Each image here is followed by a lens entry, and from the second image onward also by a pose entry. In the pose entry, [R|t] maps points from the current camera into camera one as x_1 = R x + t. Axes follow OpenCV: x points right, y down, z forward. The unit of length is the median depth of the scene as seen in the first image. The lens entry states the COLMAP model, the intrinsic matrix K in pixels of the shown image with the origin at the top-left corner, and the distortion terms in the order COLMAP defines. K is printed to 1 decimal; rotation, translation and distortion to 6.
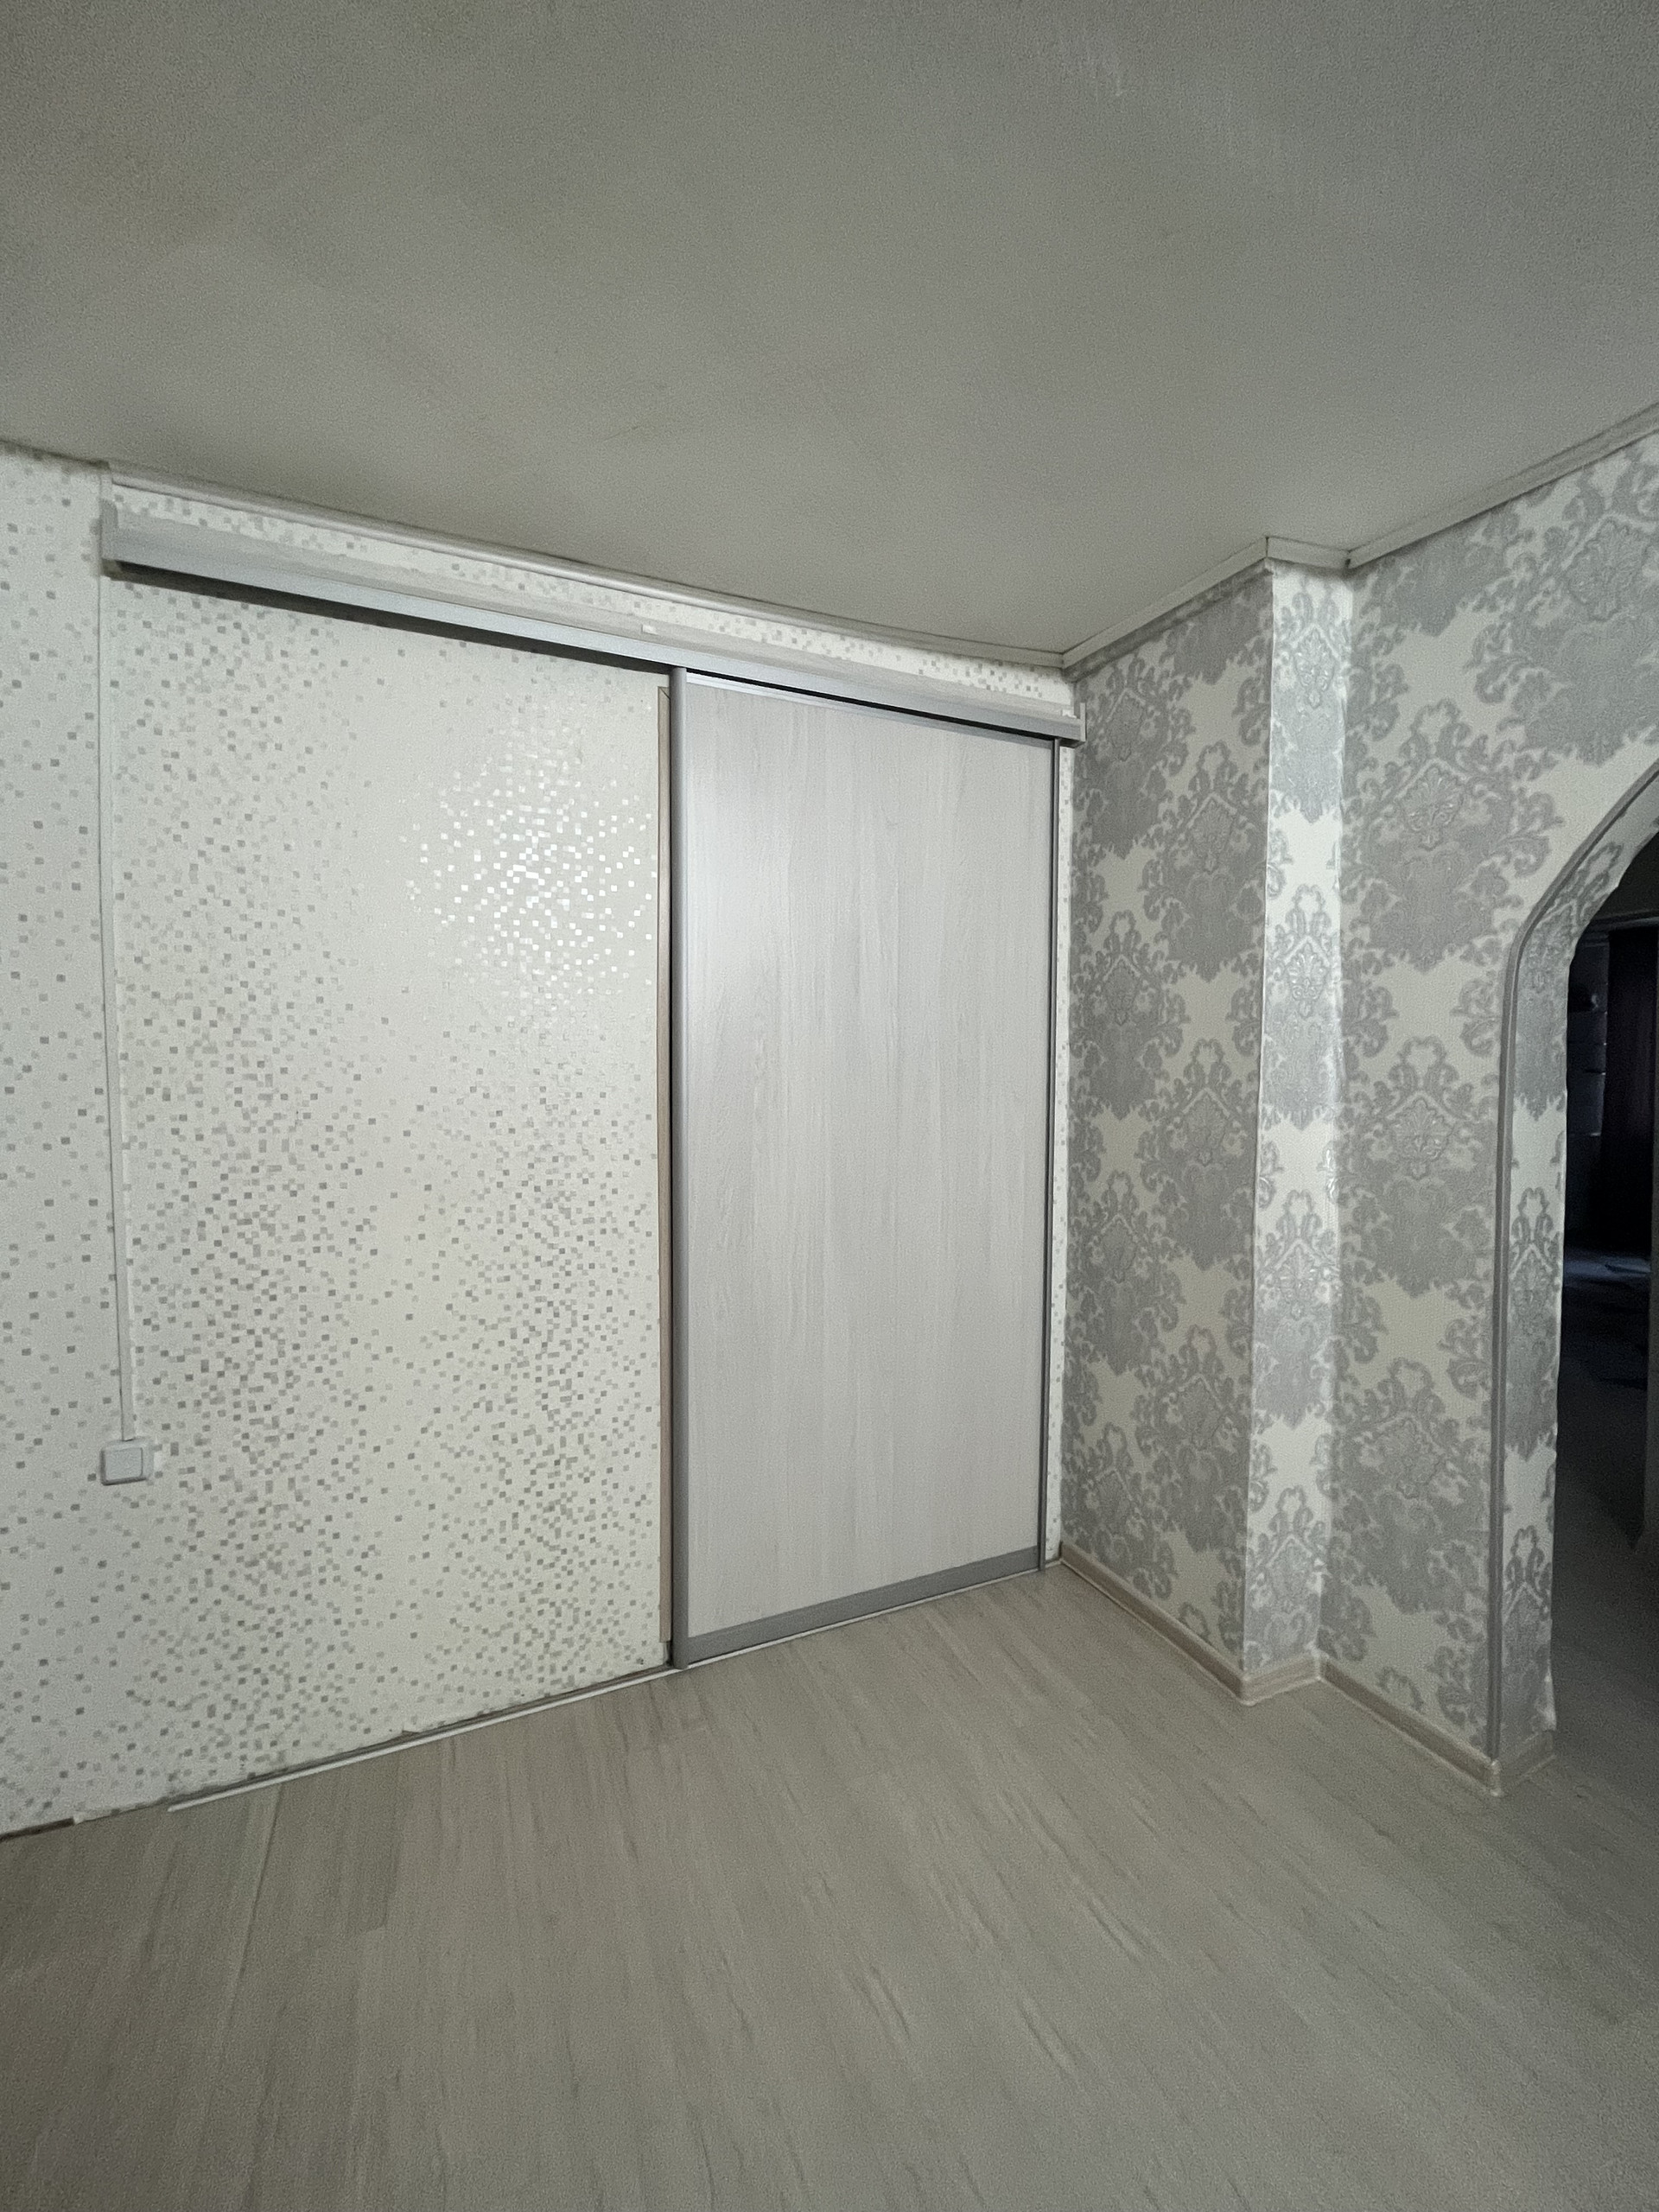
lens RADIAL K [[897.2, 0, 833.0], [0, 897.2, 1099.5], [0, 0, 1]] dist [-0.002991, -0.000063]
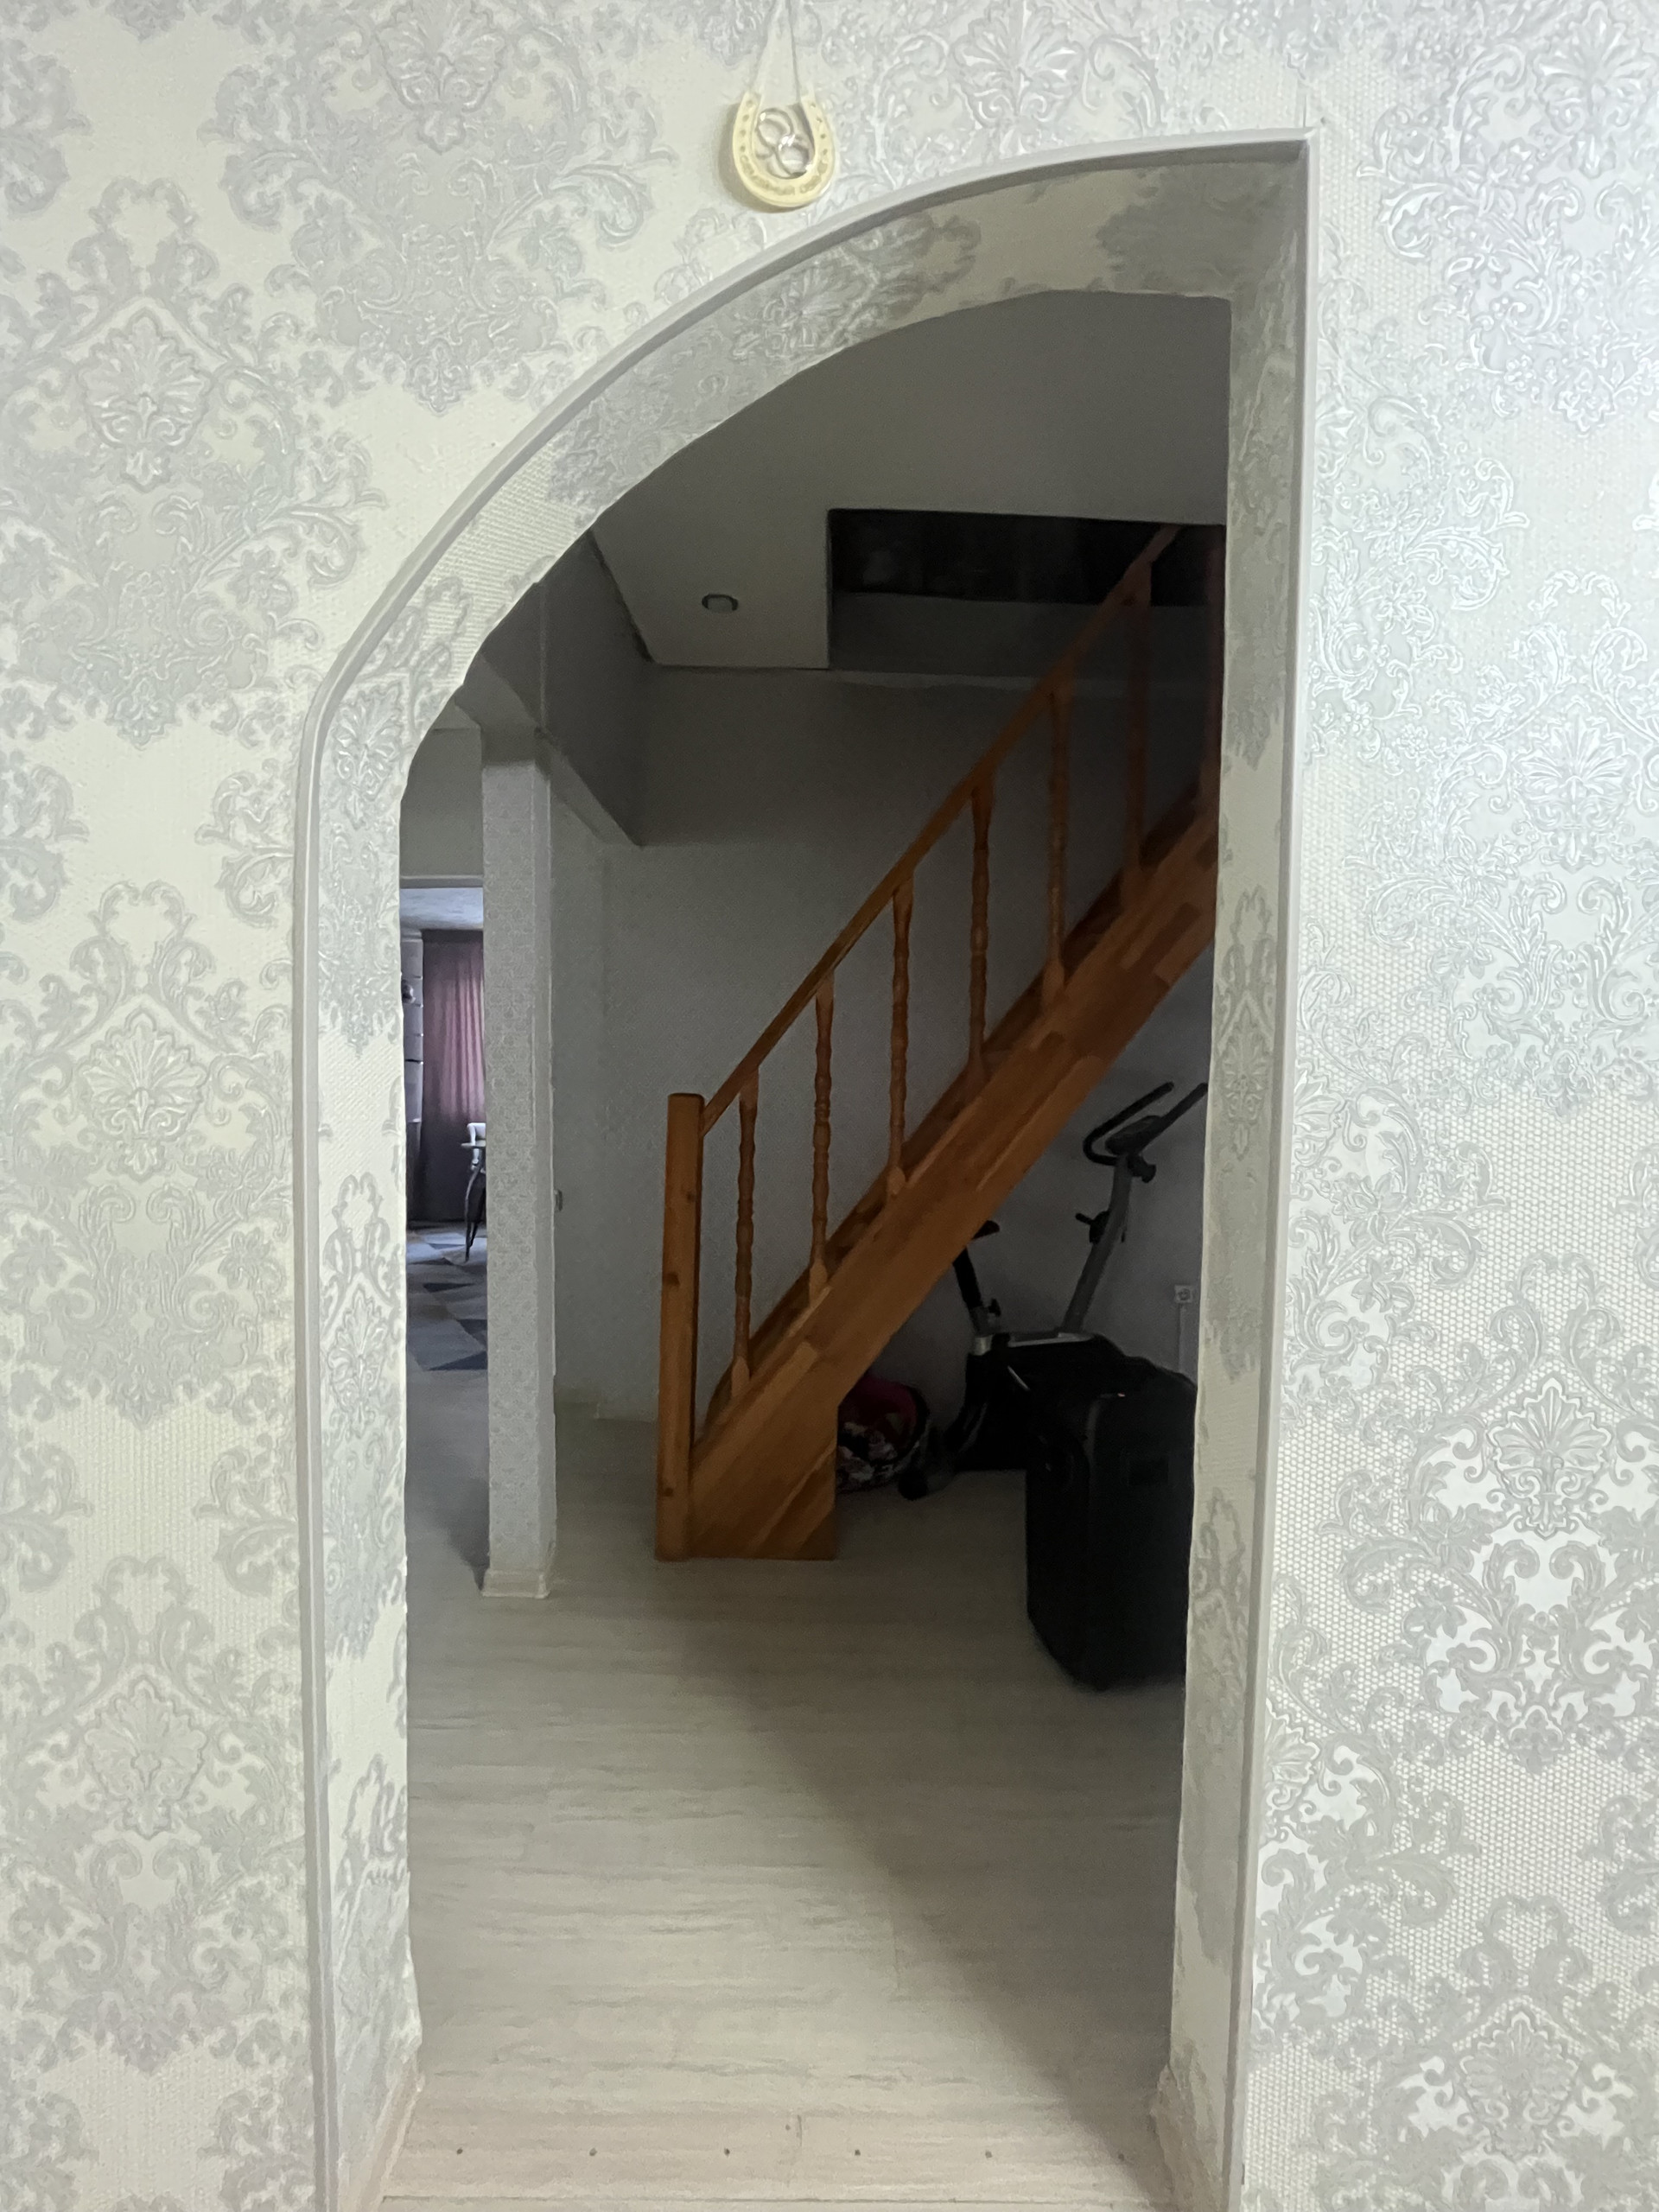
lens RADIAL K [[897.2, 0, 834.2], [0, 897.2, 1106.9], [0, 0, 1]] dist [-0.002991, -0.000063]
pose [[0.411824, -0.030185, 0.910763, 0.390103], [0.018268, 0.999524, 0.024867, 0.047233], [-0.911080, 0.006397, 0.412180, 0.490199]]
